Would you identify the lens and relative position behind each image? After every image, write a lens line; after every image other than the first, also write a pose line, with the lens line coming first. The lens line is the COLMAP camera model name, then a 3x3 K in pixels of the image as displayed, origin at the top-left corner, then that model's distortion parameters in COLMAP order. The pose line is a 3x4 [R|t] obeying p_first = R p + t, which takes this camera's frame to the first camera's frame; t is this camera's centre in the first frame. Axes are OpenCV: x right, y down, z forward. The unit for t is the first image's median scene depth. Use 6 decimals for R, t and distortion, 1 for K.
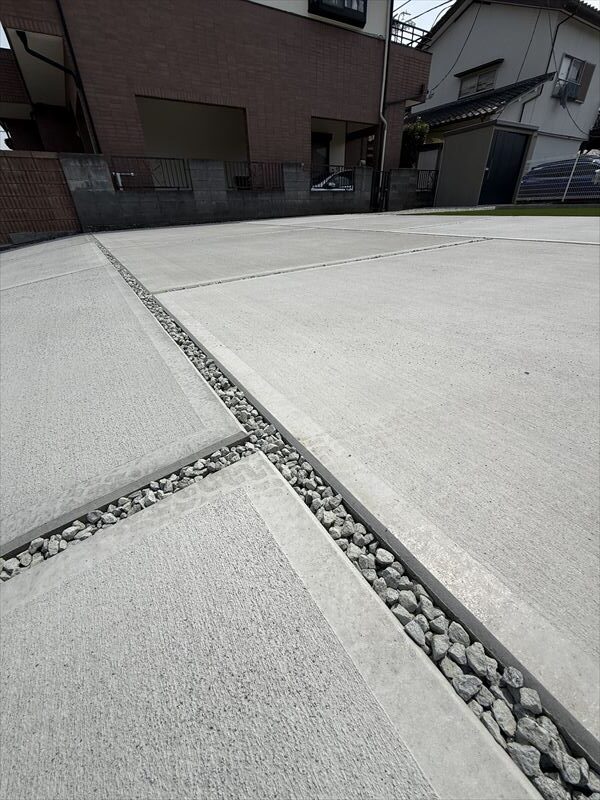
lens RADIAL K [[319.9, 0, 300.6], [0, 319.9, 397.2], [0, 0, 1]] dist [0.001931, 0.000672]
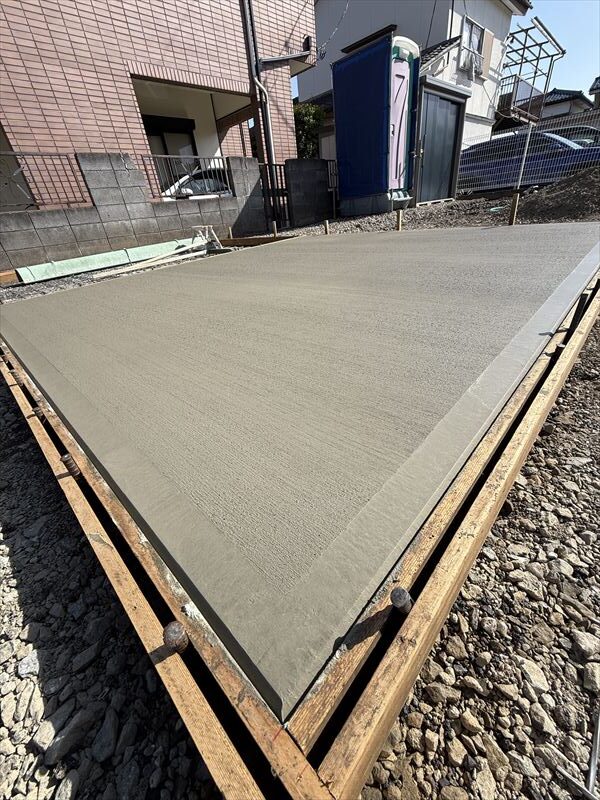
lens RADIAL K [[319.9, 0, 300.6], [0, 319.9, 397.2], [0, 0, 1]] dist [0.001931, 0.000672]
pose [[0.966629, -0.187729, 0.174315, 0.101994], [0.191511, 0.981478, -0.004983, -0.216843], [-0.170150, 0.038200, 0.984677, 0.351693]]
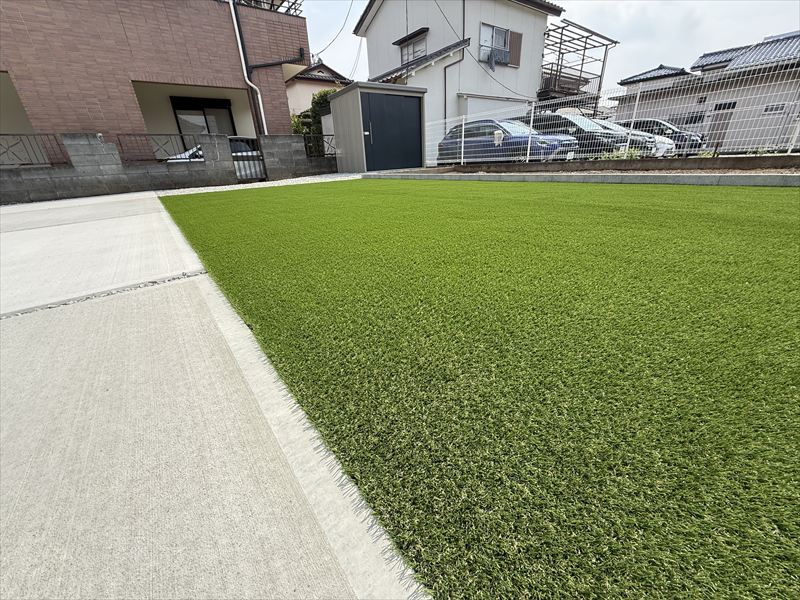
lens RADIAL K [[319.9, 0, 400.0], [0, 319.9, 300.0], [0, 0, 1]] dist [0.001931, 0.000672]
pose [[0.996104, -0.058857, 0.065663, 0.548304], [0.066778, 0.989805, -0.125802, -0.136302], [-0.057590, 0.129697, 0.989880, 0.177955]]
